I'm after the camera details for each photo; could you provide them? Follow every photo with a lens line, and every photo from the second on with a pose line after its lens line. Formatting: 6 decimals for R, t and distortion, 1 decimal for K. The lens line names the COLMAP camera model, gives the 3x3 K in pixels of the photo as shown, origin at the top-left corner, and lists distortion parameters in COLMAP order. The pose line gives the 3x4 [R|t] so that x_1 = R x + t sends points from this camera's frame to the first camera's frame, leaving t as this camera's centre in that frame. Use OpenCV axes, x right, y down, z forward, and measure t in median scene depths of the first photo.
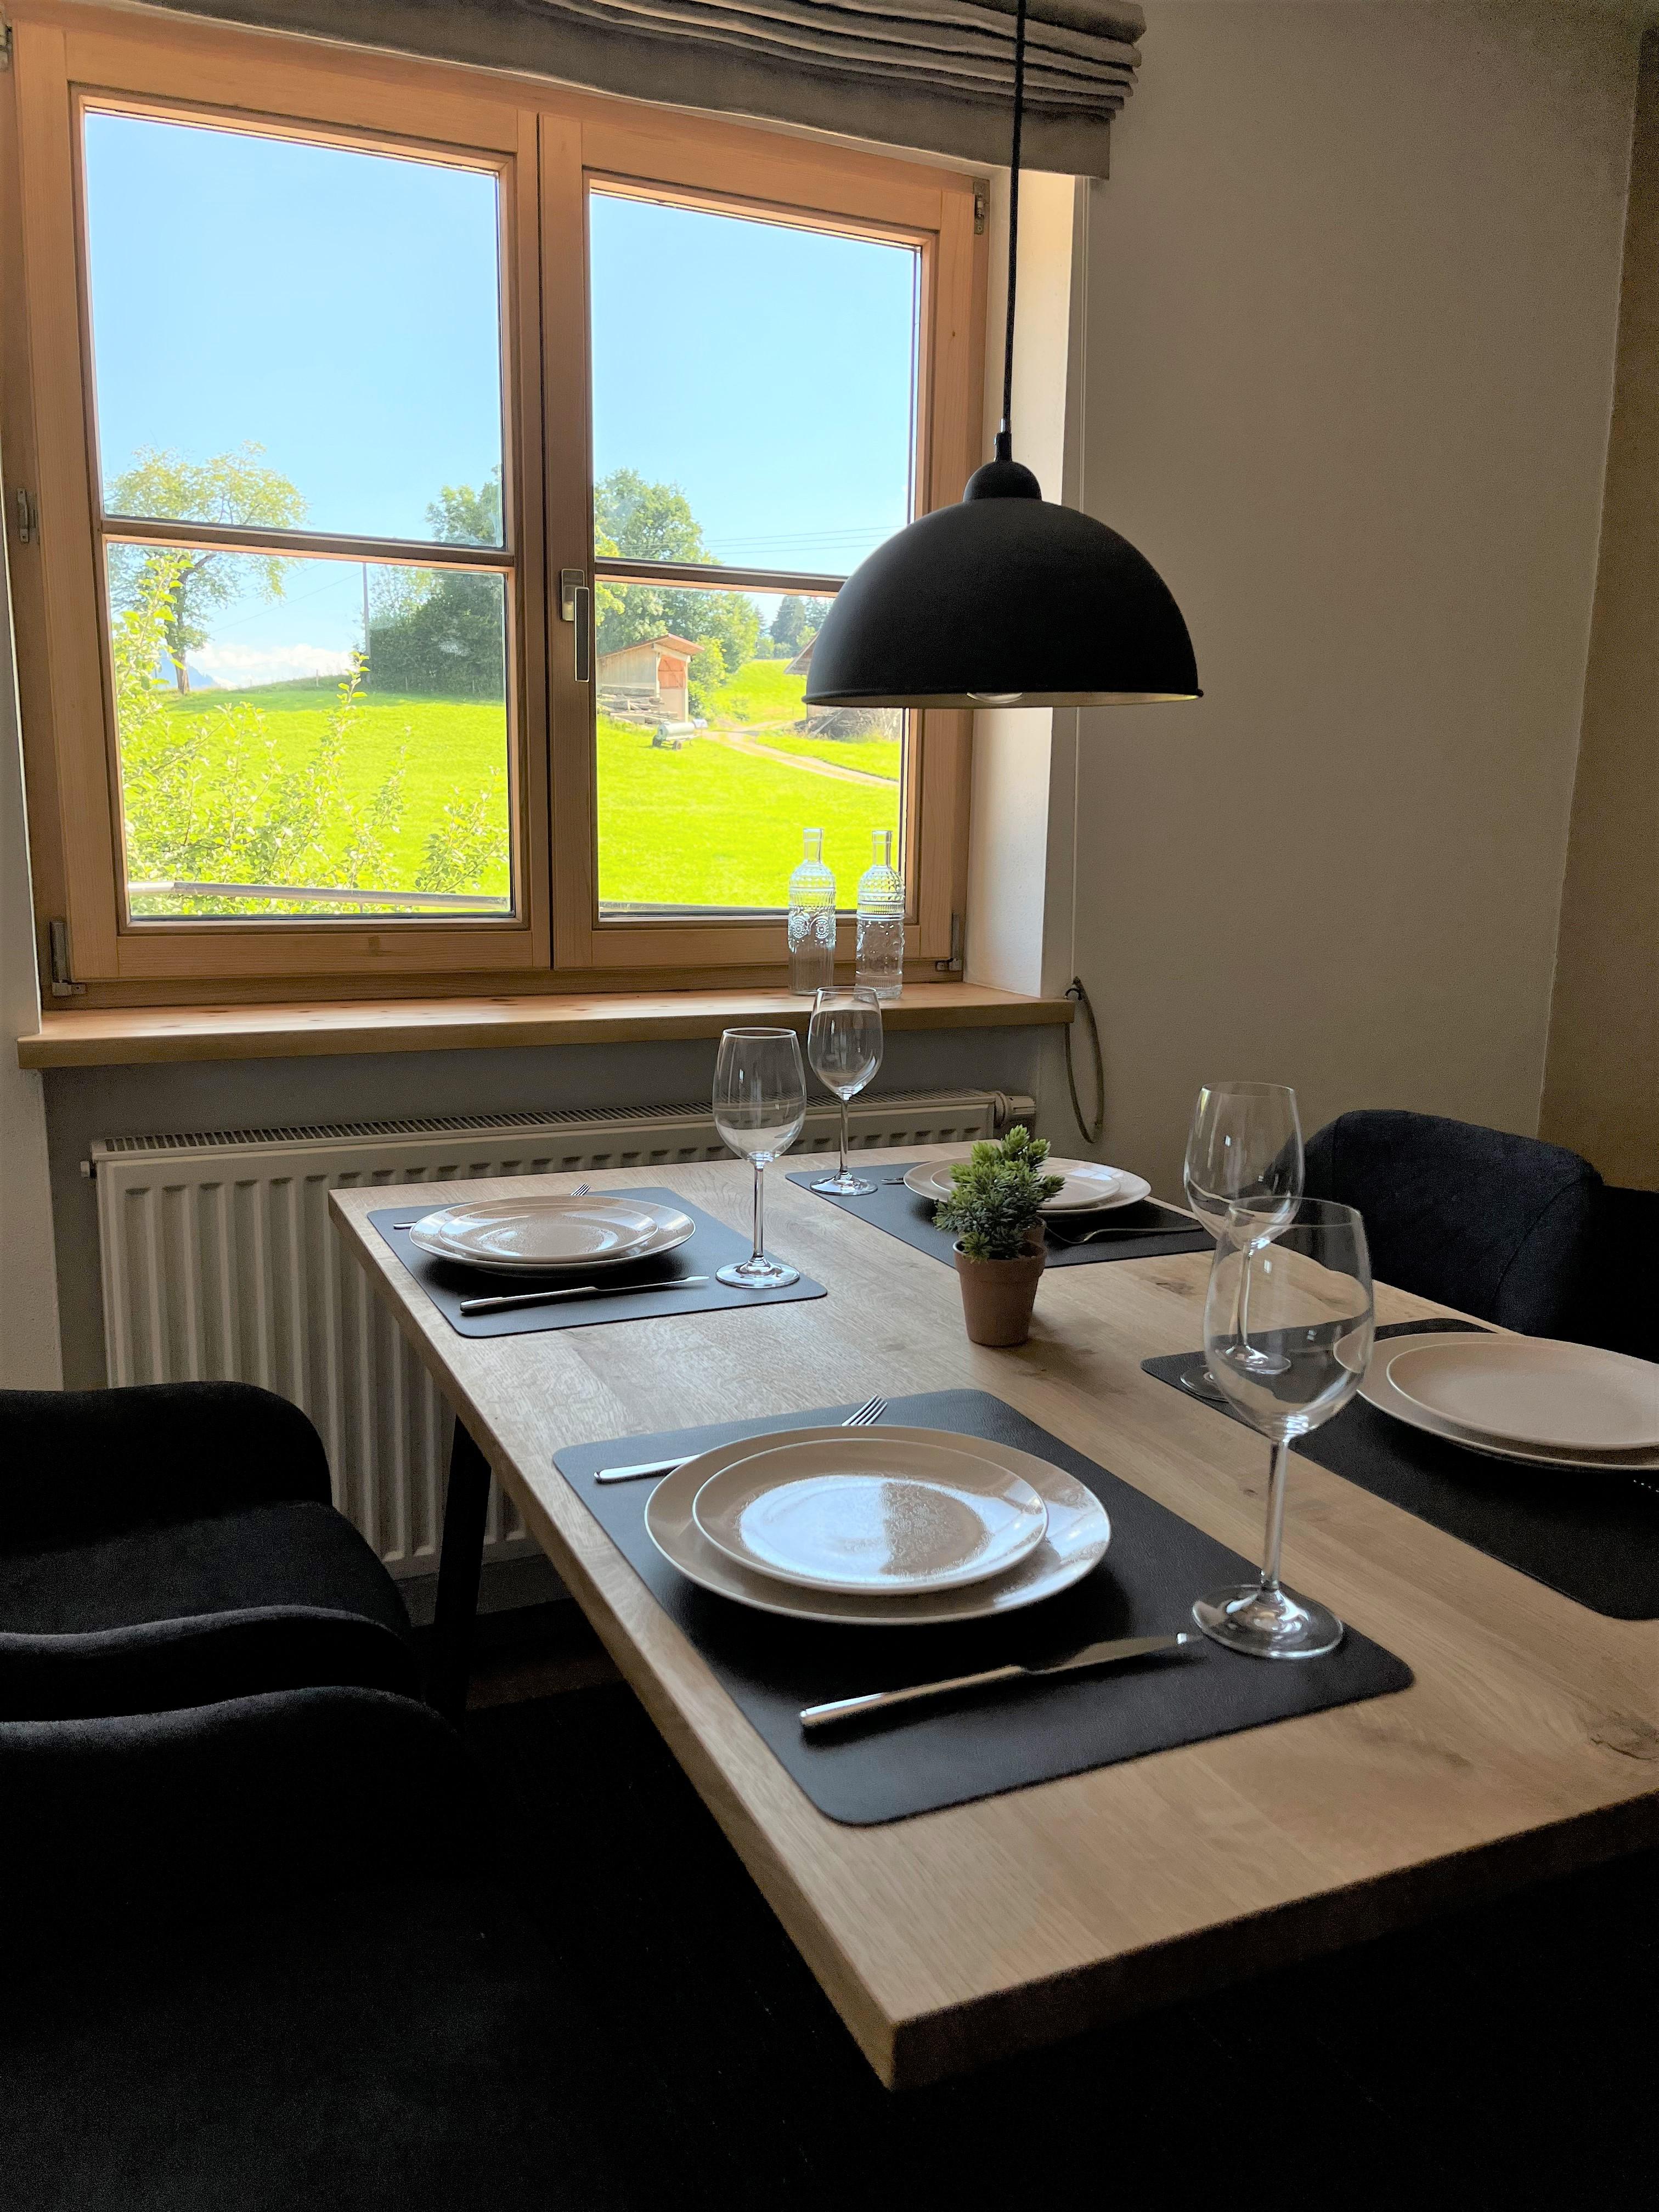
lens RADIAL K [[1693.6, 0, 829.5], [0, 1693.6, 1106.0], [0, 0, 1]] dist [0.073648, -0.003588]
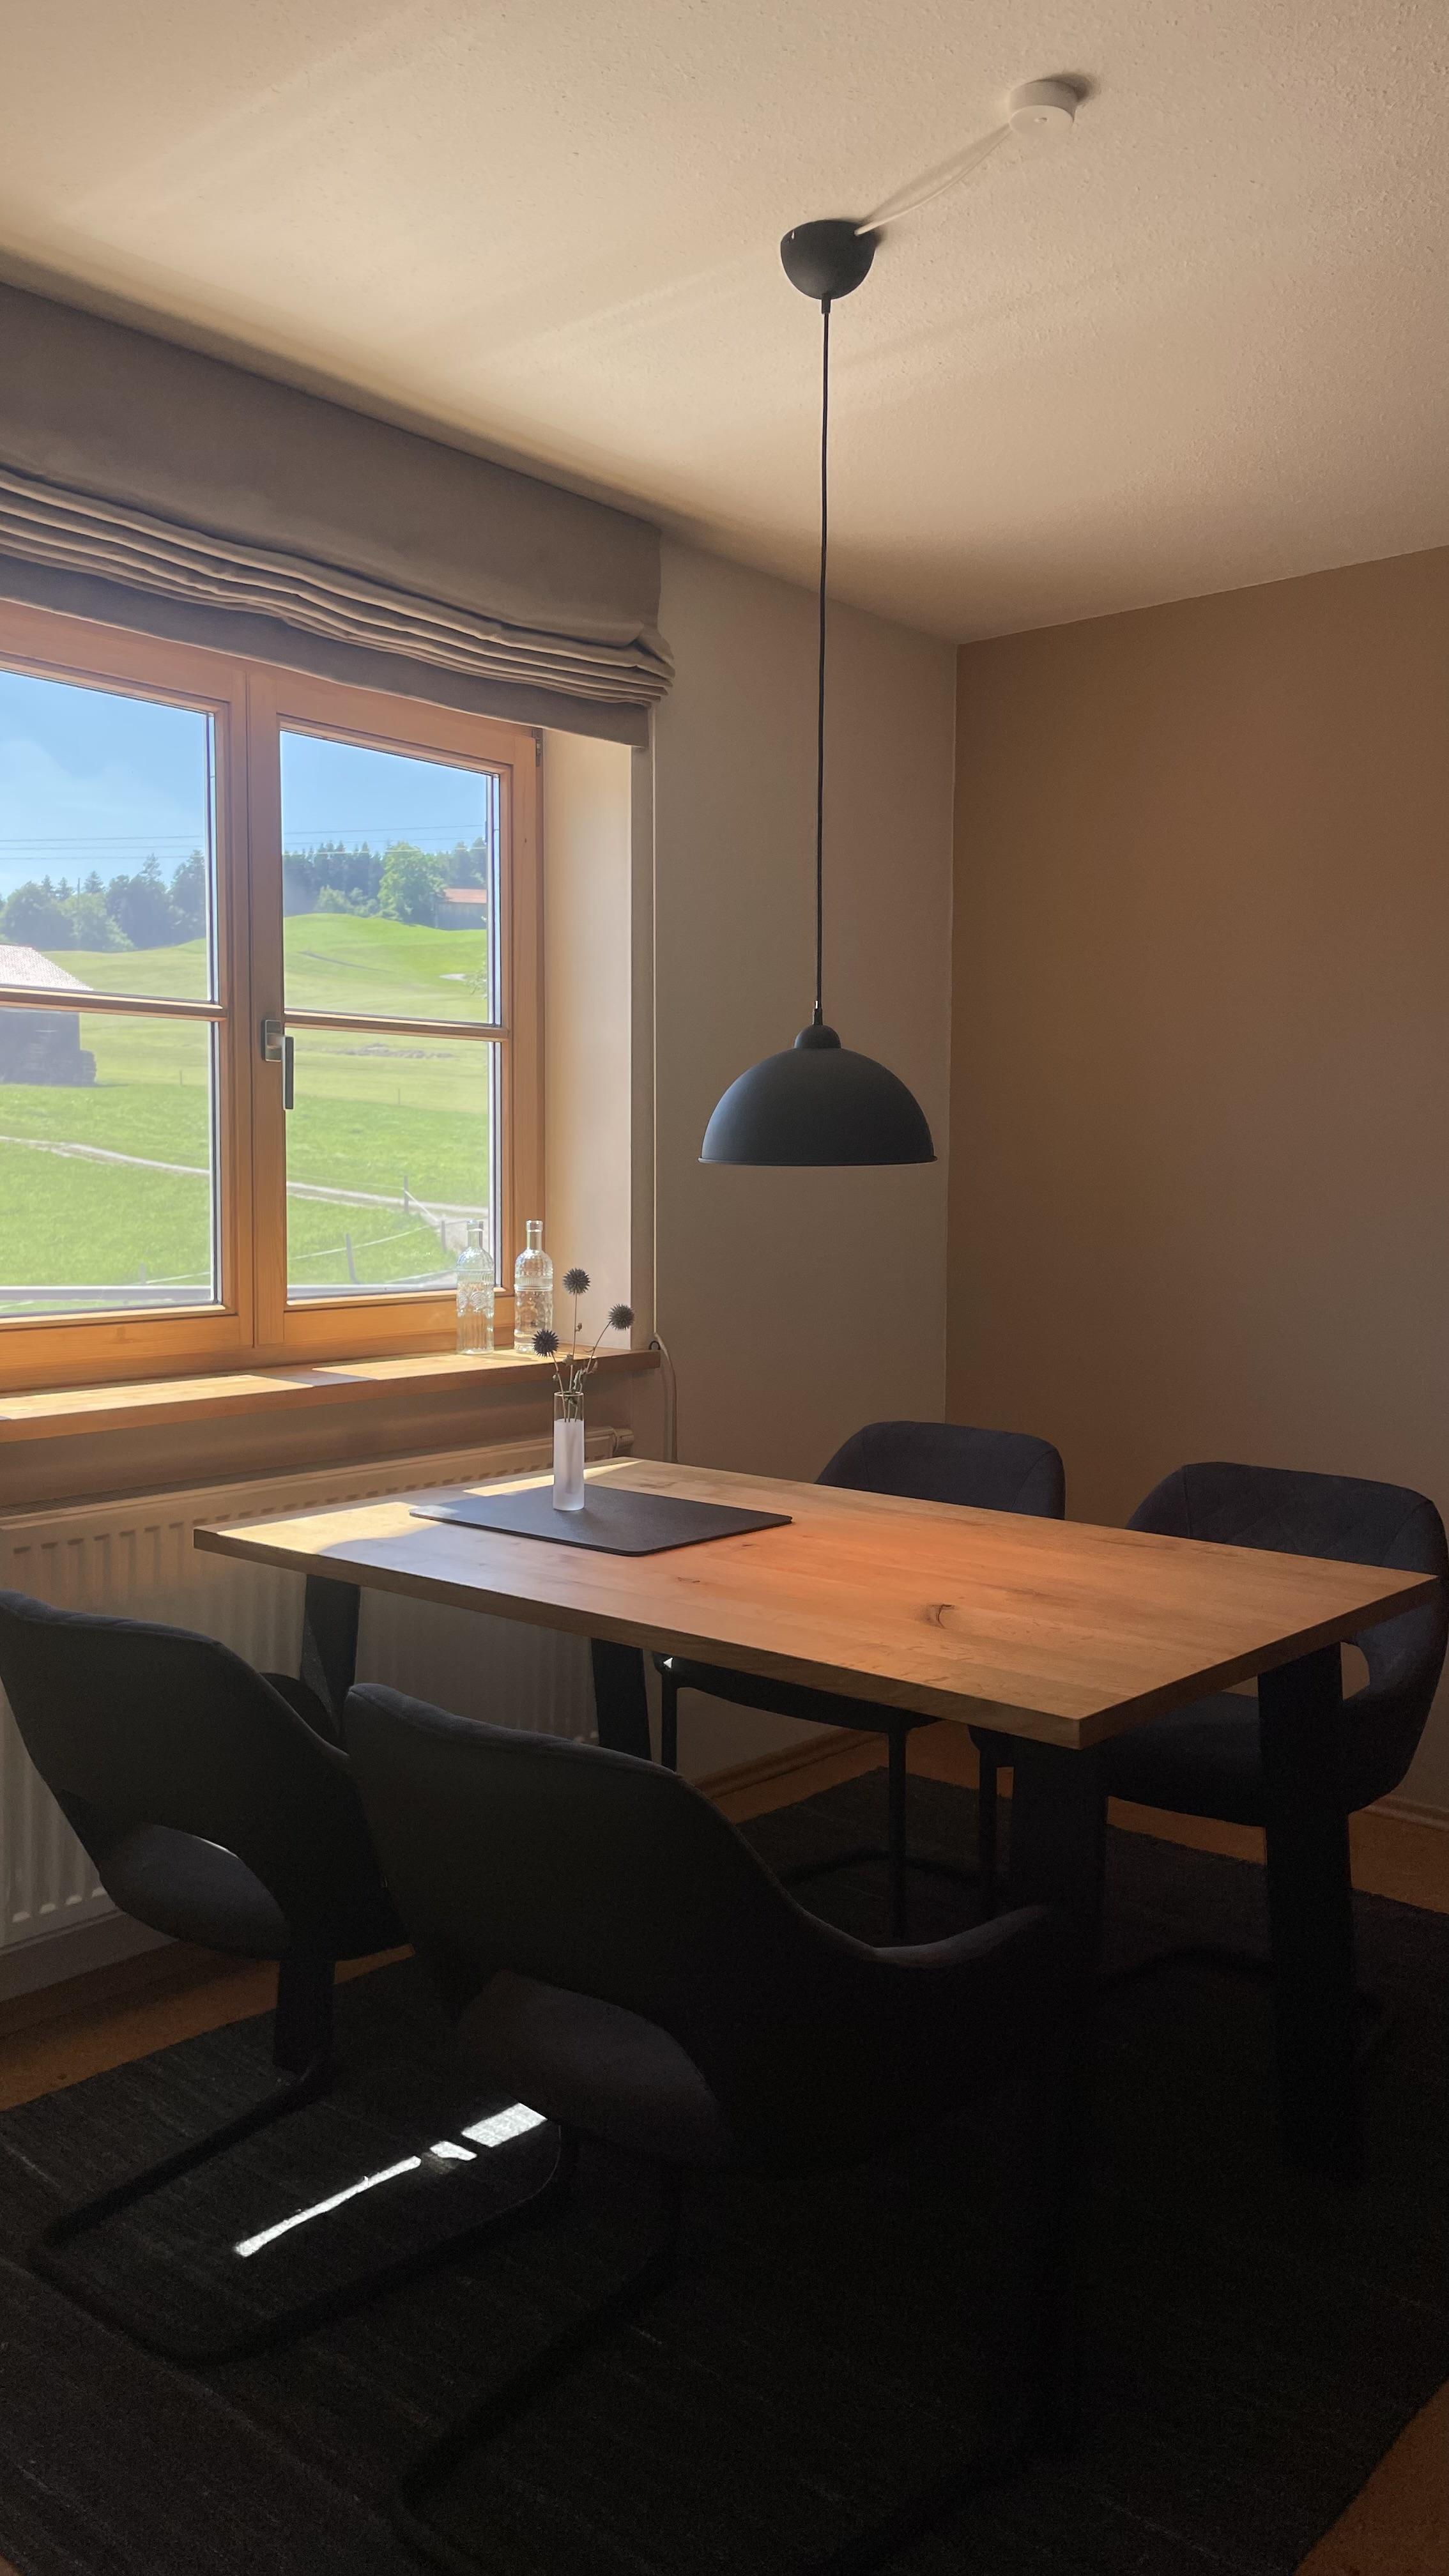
lens RADIAL K [[1959.9, 0, 724.5], [0, 1959.9, 1288.0], [0, 0, 1]] dist [0.123597, -0.143921]
pose [[0.906510, -0.040655, 0.420223, -0.460924], [0.081609, 0.993454, -0.079934, 0.014675], [-0.414222, 0.106755, 0.903893, -0.387034]]
